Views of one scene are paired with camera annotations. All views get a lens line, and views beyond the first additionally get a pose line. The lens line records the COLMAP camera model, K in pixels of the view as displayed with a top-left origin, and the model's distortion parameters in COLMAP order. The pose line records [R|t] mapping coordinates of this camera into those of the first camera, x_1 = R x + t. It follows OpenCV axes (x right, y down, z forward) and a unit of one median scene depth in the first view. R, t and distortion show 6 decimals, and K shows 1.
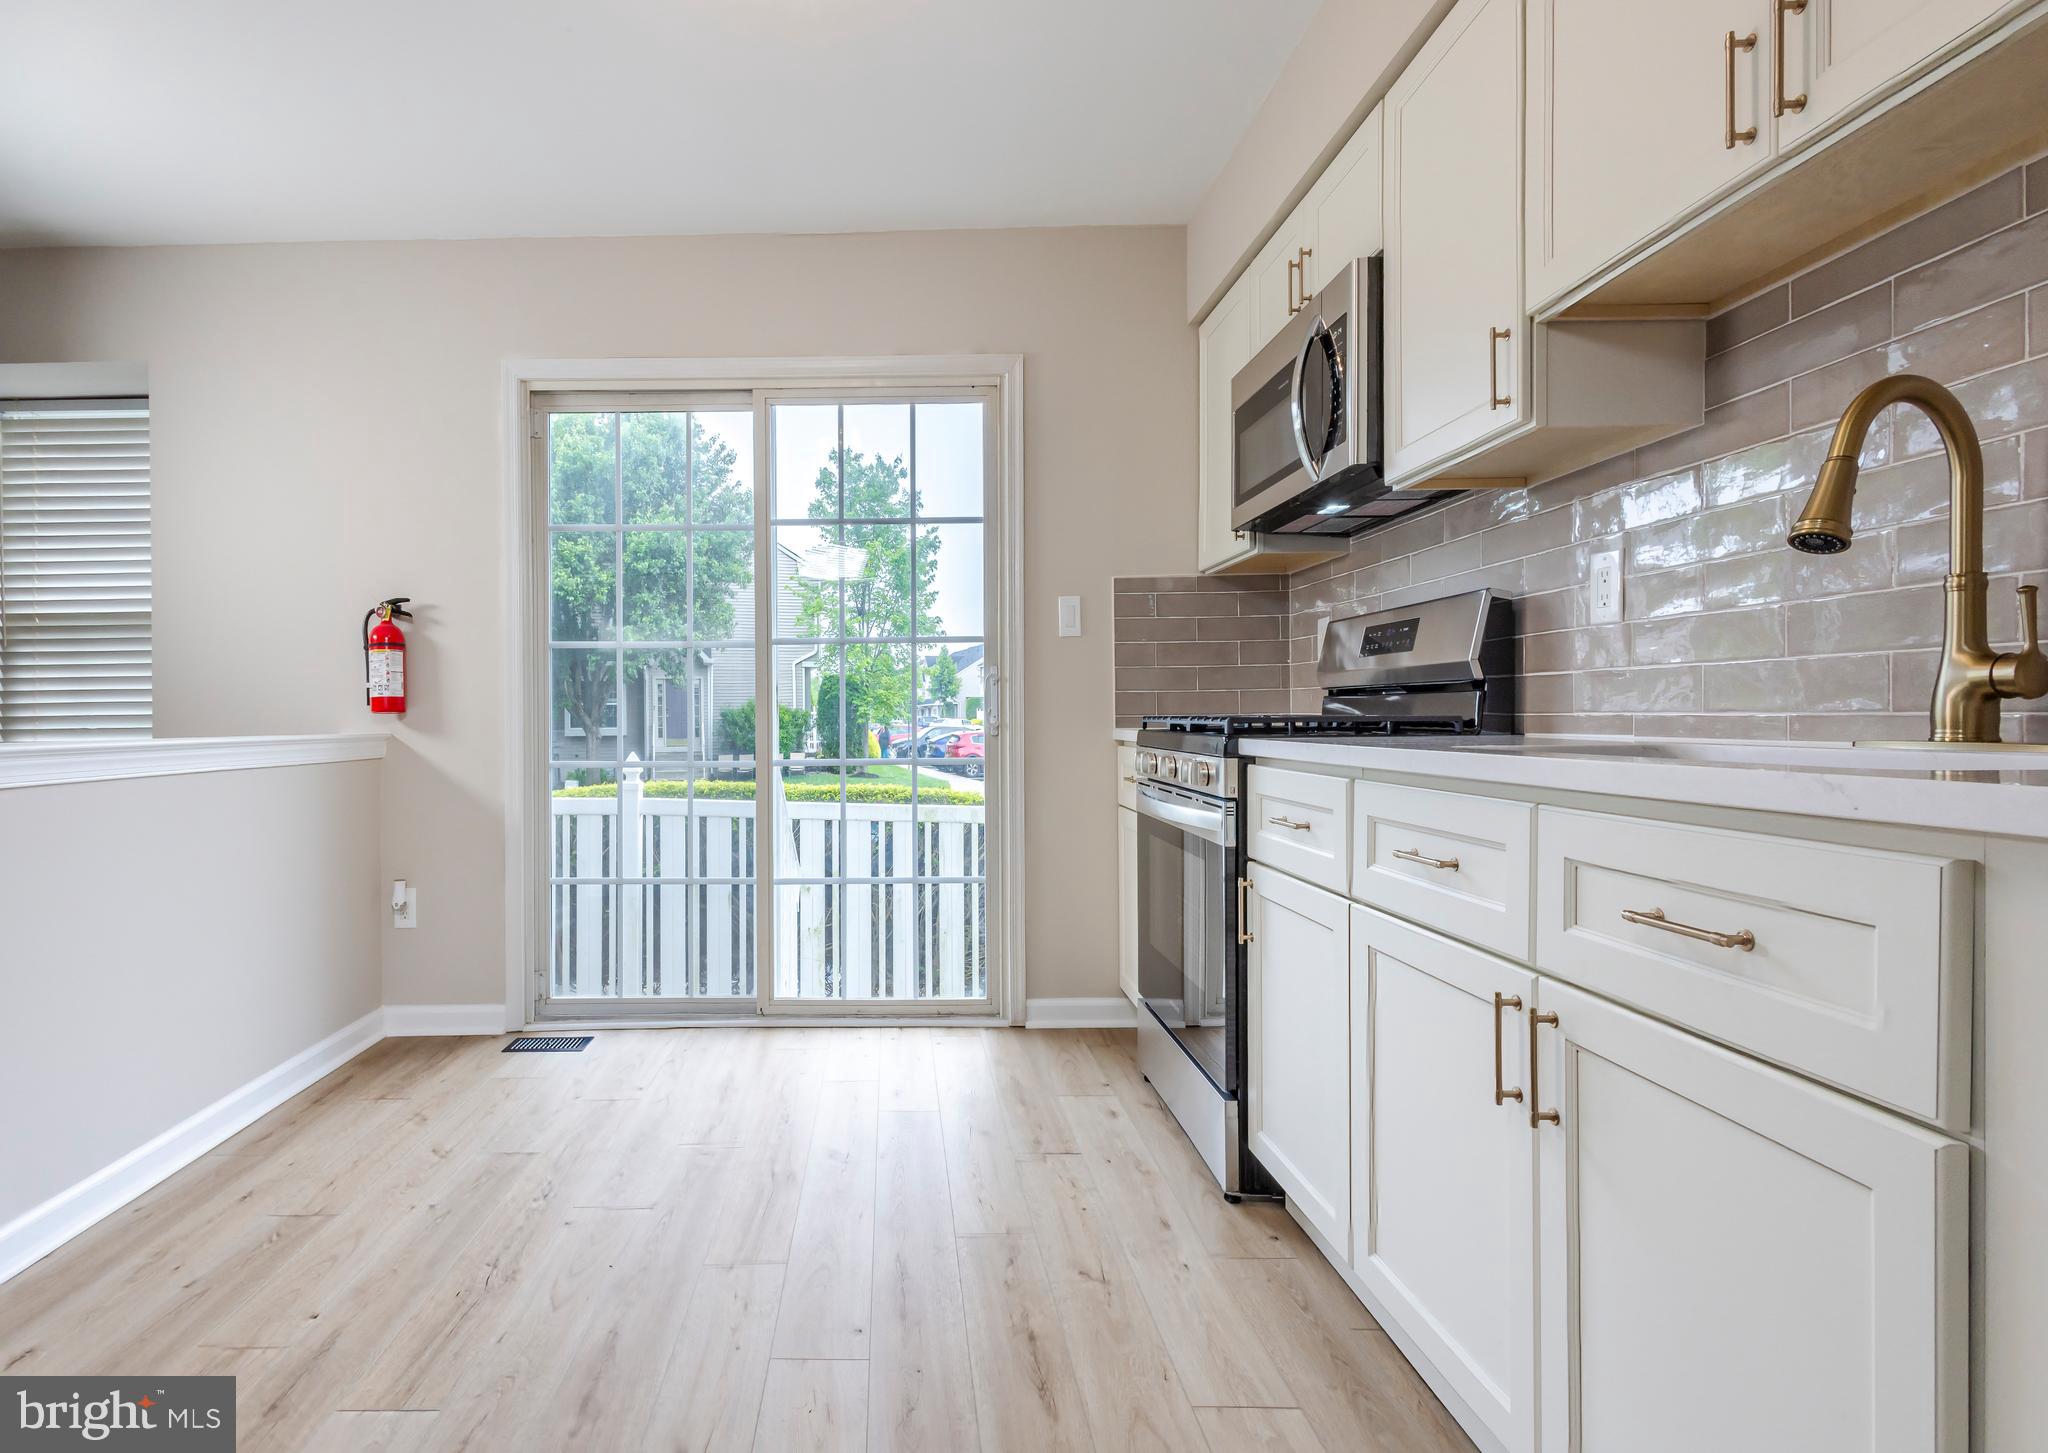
lens RADIAL K [[940.7, 0, 1024.0], [0, 940.7, 726.5], [0, 0, 1]] dist [0.000291, 0.000168]
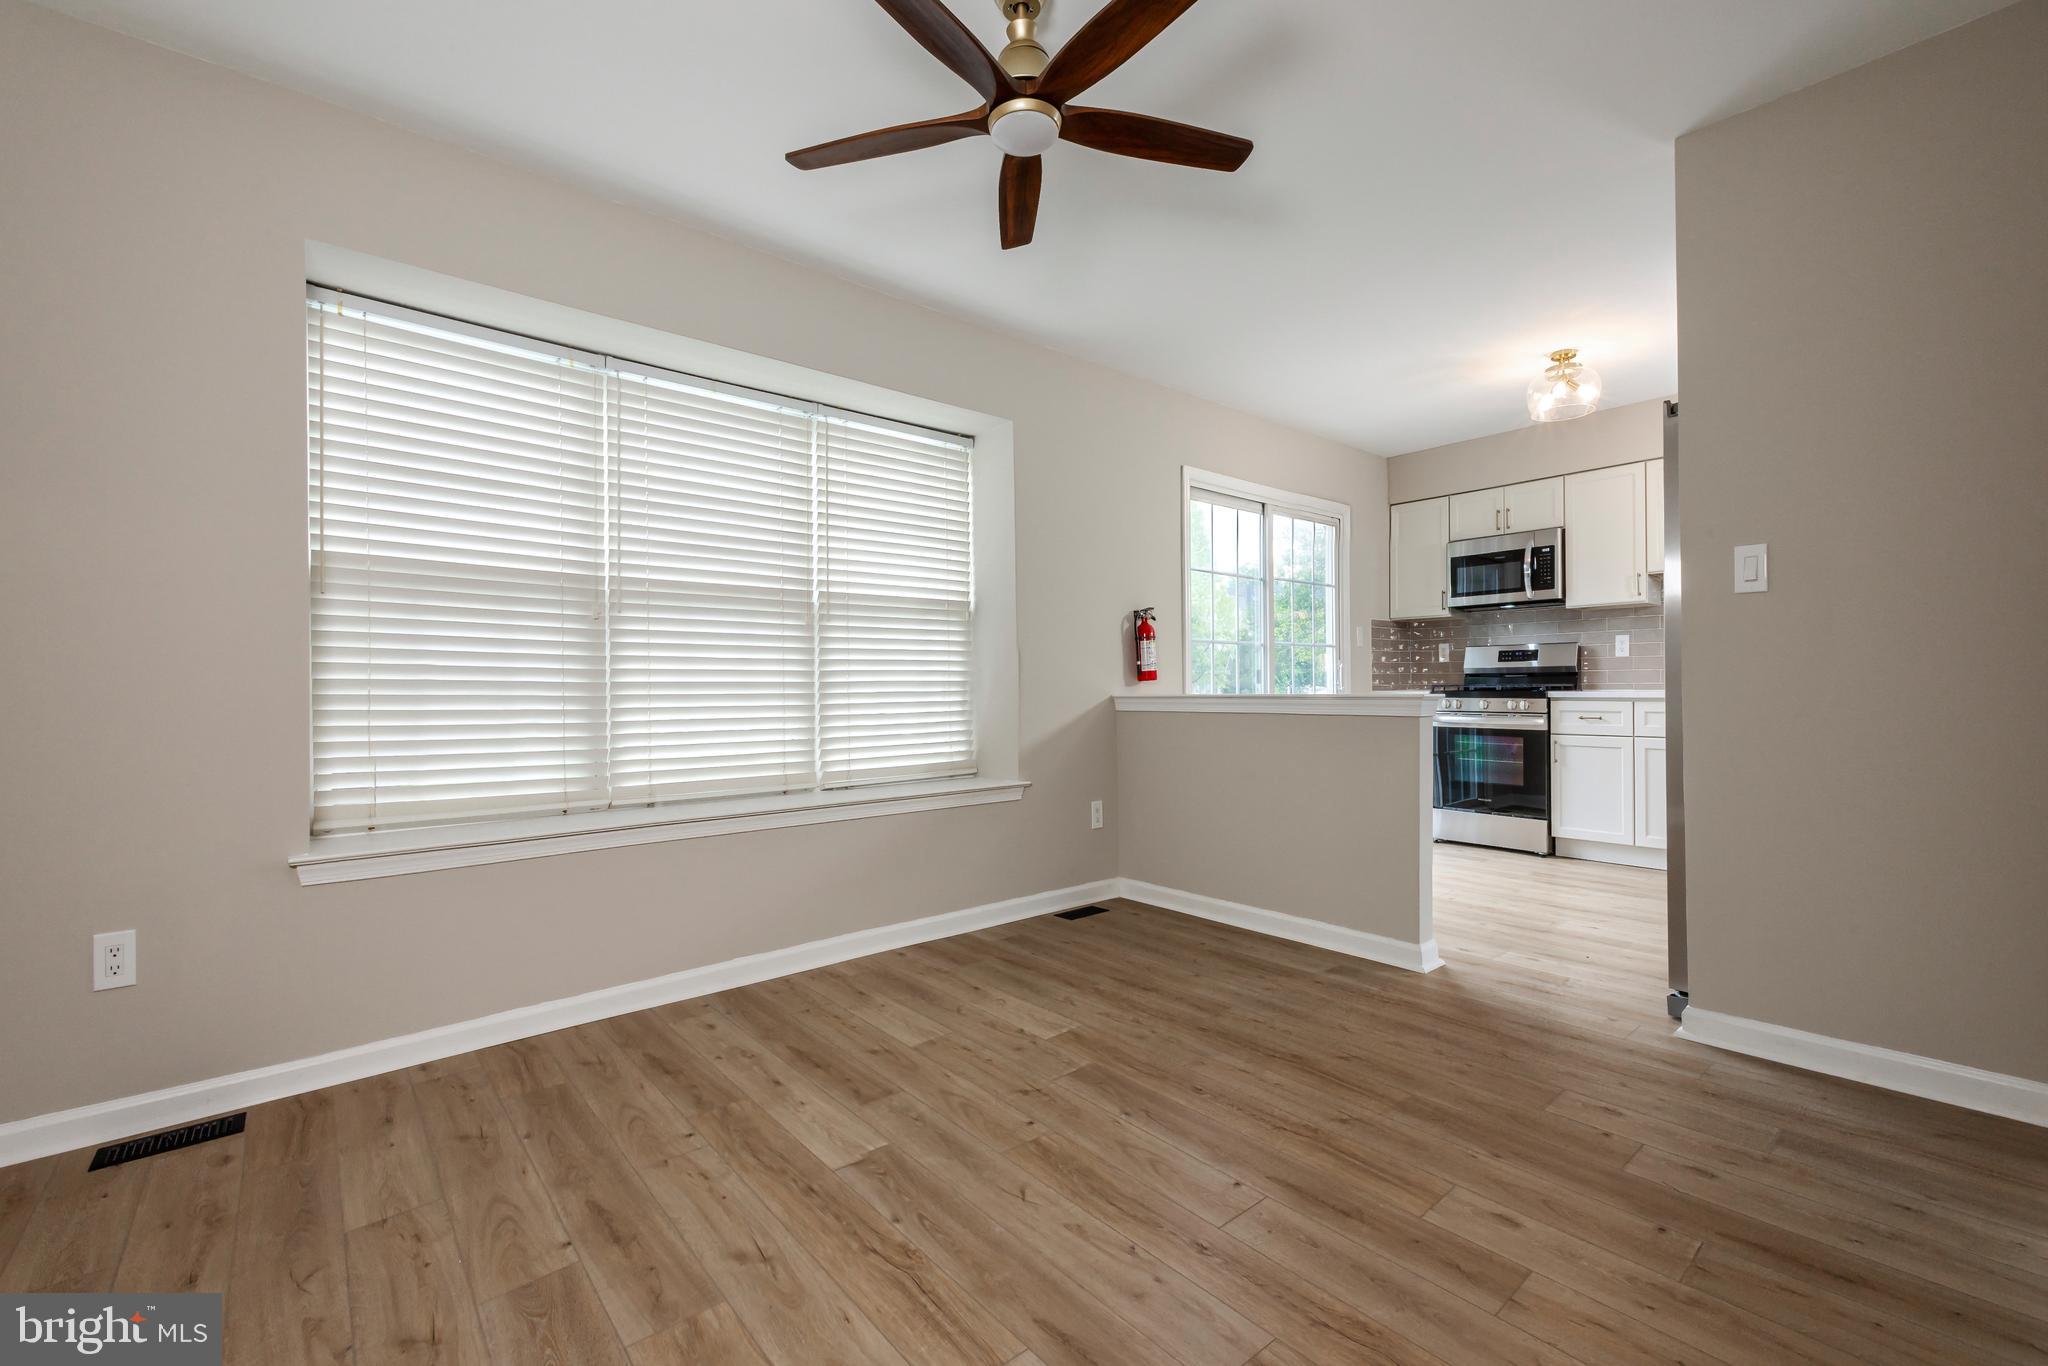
lens RADIAL K [[896.2, 0, 1024.0], [0, 896.2, 683.0], [0, 0, 1]] dist [0.000582, 0.000034]
pose [[0.735010, 0.004982, 0.678038, -1.791558], [0.011485, 0.999738, -0.019795, 0.014197], [-0.677959, 0.022337, 0.734760, 0.056794]]
